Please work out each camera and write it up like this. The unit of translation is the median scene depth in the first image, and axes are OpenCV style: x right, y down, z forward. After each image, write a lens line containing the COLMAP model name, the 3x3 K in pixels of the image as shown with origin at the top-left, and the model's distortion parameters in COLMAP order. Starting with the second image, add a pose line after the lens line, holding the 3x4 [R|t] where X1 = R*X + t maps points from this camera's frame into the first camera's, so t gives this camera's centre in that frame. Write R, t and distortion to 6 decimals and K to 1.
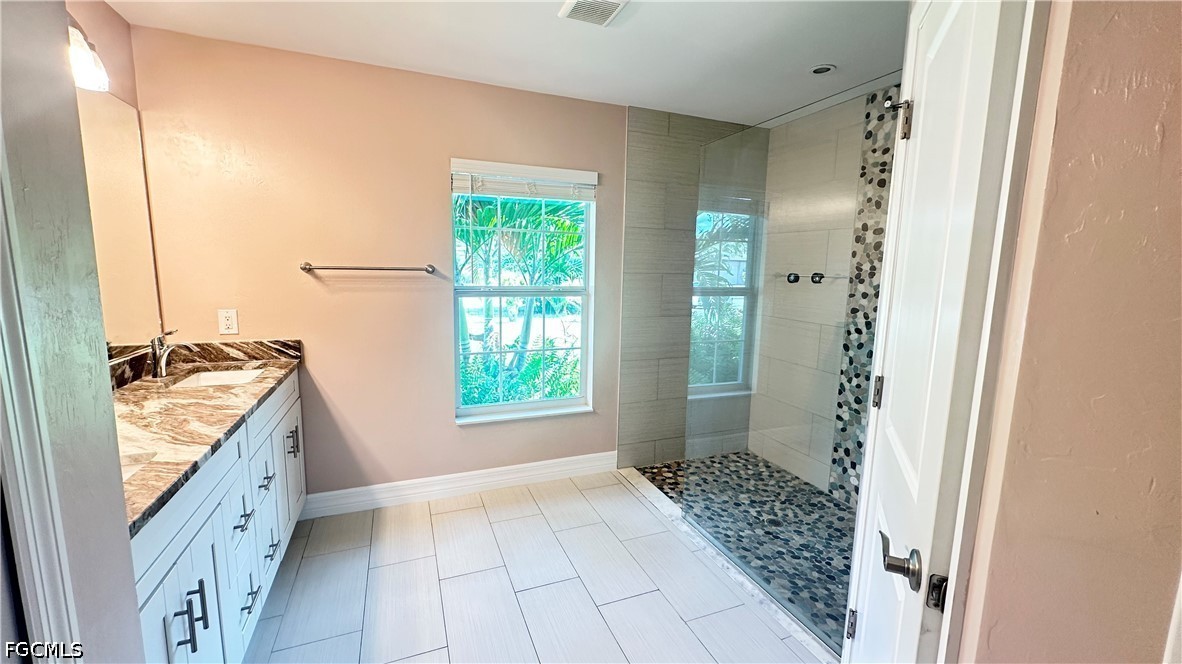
lens RADIAL K [[472.4, 0, 587.5], [0, 472.4, 331.4], [0, 0, 1]] dist [-0.000878, 0.000255]
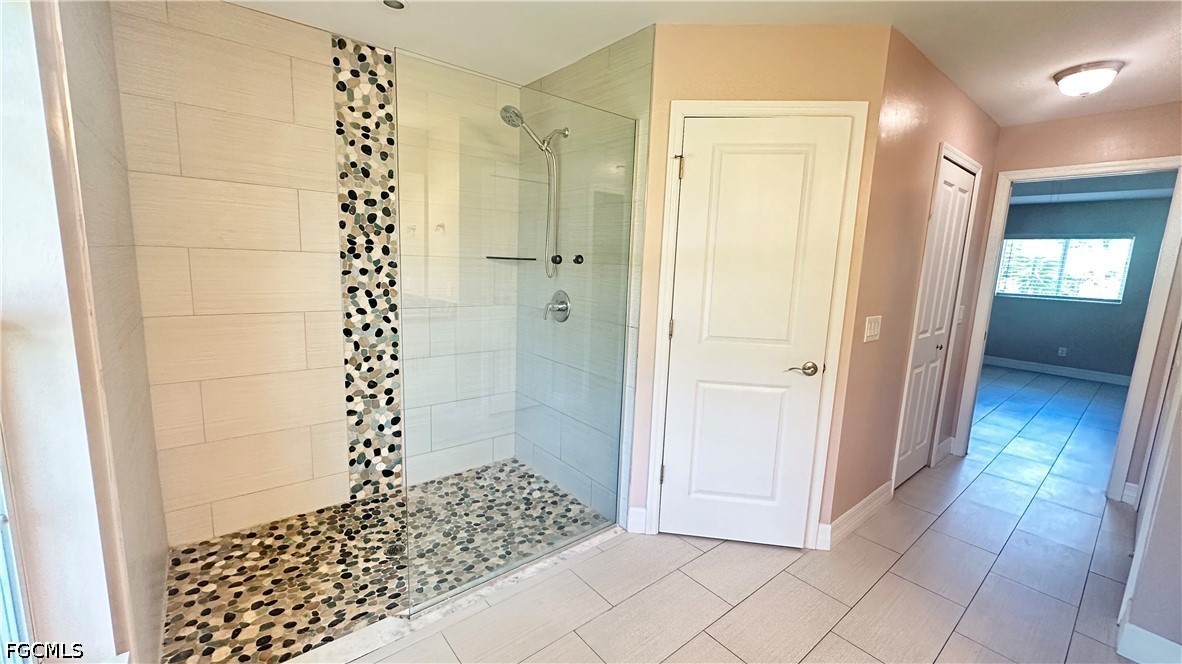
lens RADIAL K [[472.4, 0, 587.5], [0, 472.4, 331.4], [0, 0, 1]] dist [-0.000878, 0.000255]
pose [[-0.301826, -0.175220, 0.937123, -0.411105], [0.088128, 0.973629, 0.210430, -0.114592], [-0.949281, 0.146100, -0.278425, 0.835669]]
